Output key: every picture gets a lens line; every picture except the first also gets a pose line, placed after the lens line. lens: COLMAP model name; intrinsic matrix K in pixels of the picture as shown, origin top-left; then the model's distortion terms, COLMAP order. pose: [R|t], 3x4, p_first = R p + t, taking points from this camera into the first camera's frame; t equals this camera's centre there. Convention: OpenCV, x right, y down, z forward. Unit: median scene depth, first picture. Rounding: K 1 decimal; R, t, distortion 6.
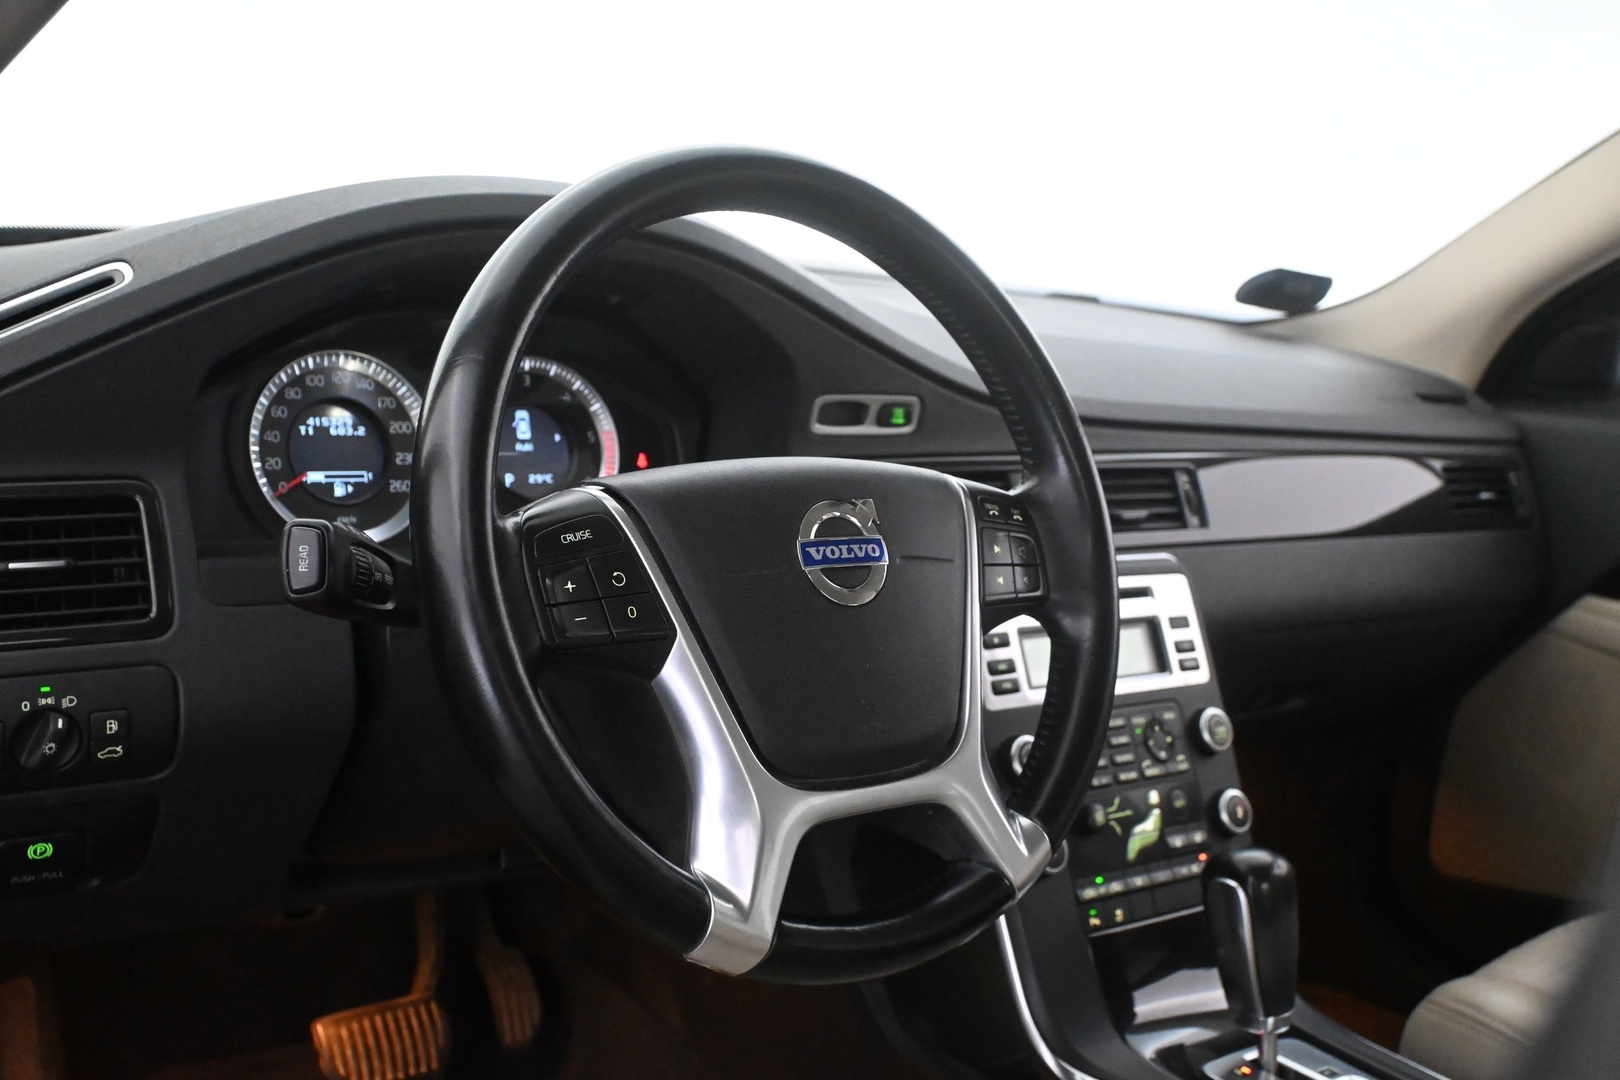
lens RADIAL K [[1817.4, 0, 810.0], [0, 1817.4, 540.0], [0, 0, 1]] dist [0.003896, 0.000228]
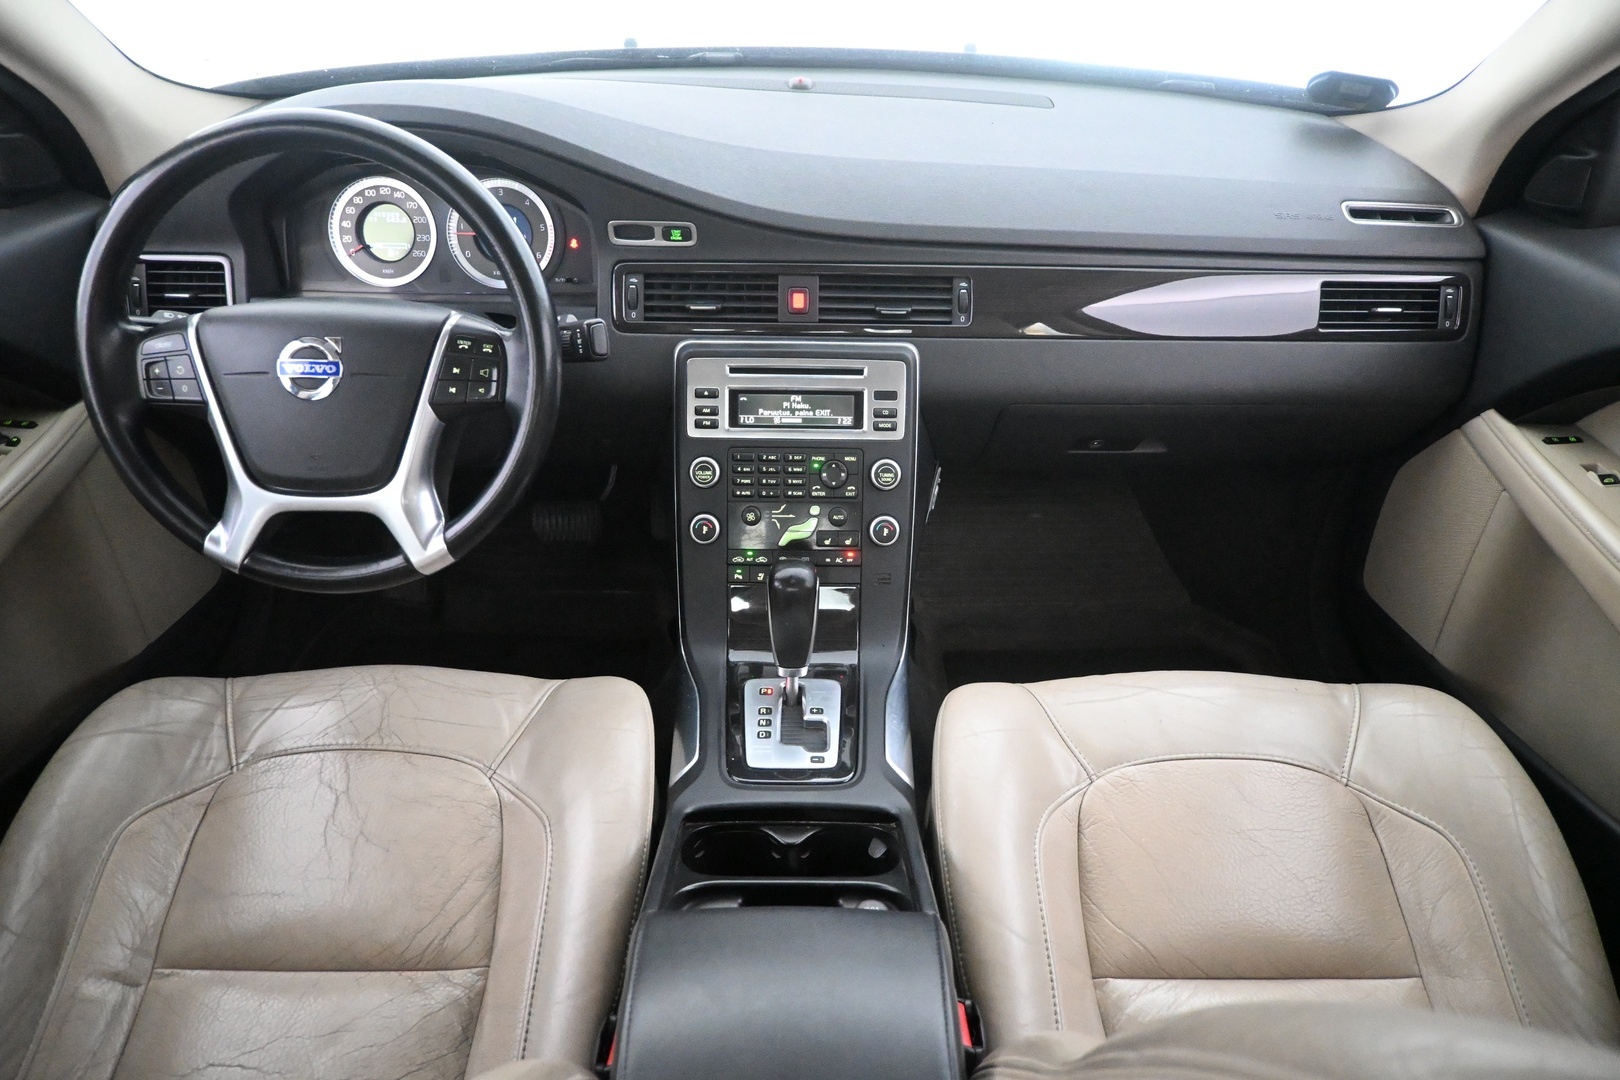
lens RADIAL K [[1094.0, 0, 810.0], [0, 1094.0, 540.0], [0, 0, 1]] dist [-0.007561, 0.000632]
pose [[0.788386, 0.269847, -0.552838, 0.770991], [-0.053916, 0.925510, 0.374864, -0.196143], [0.612813, -0.265731, 0.744209, 0.343566]]
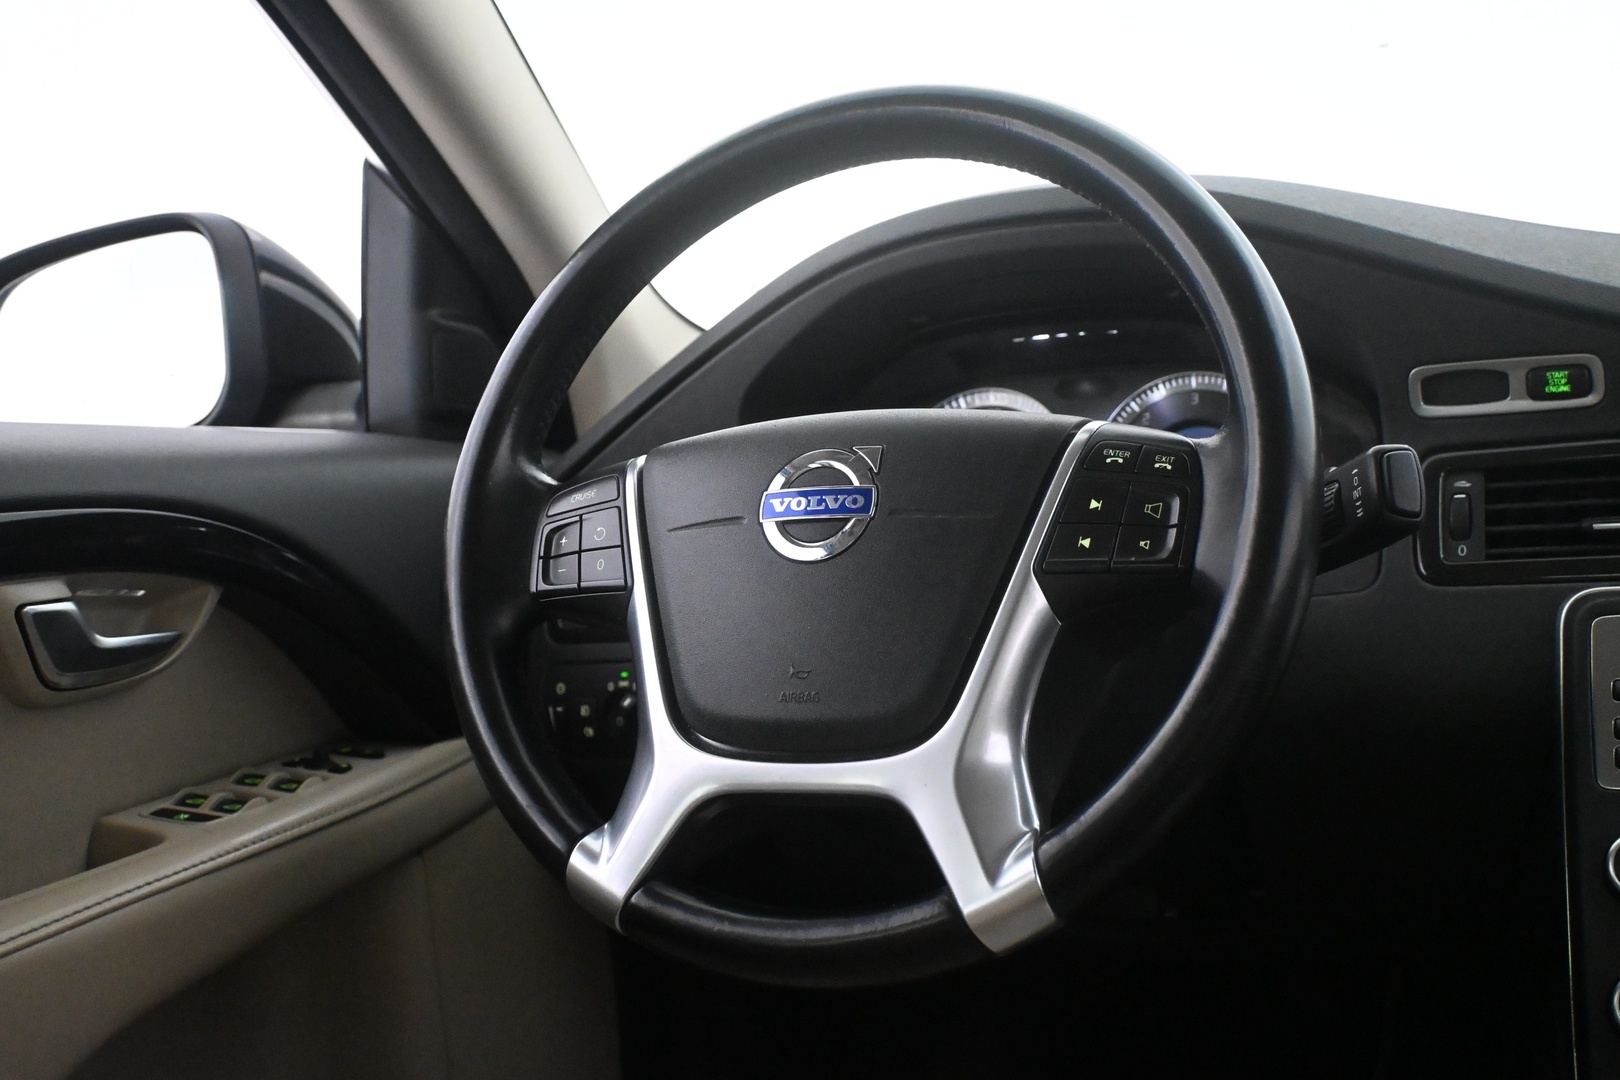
lens RADIAL K [[1817.4, 0, 810.0], [0, 1817.4, 540.0], [0, 0, 1]] dist [0.003896, 0.000228]
pose [[0.443222, -0.063540, -0.894157, 0.610019], [-0.040102, 0.995081, -0.090590, 0.078860], [0.895514, 0.076009, 0.438494, 0.448868]]
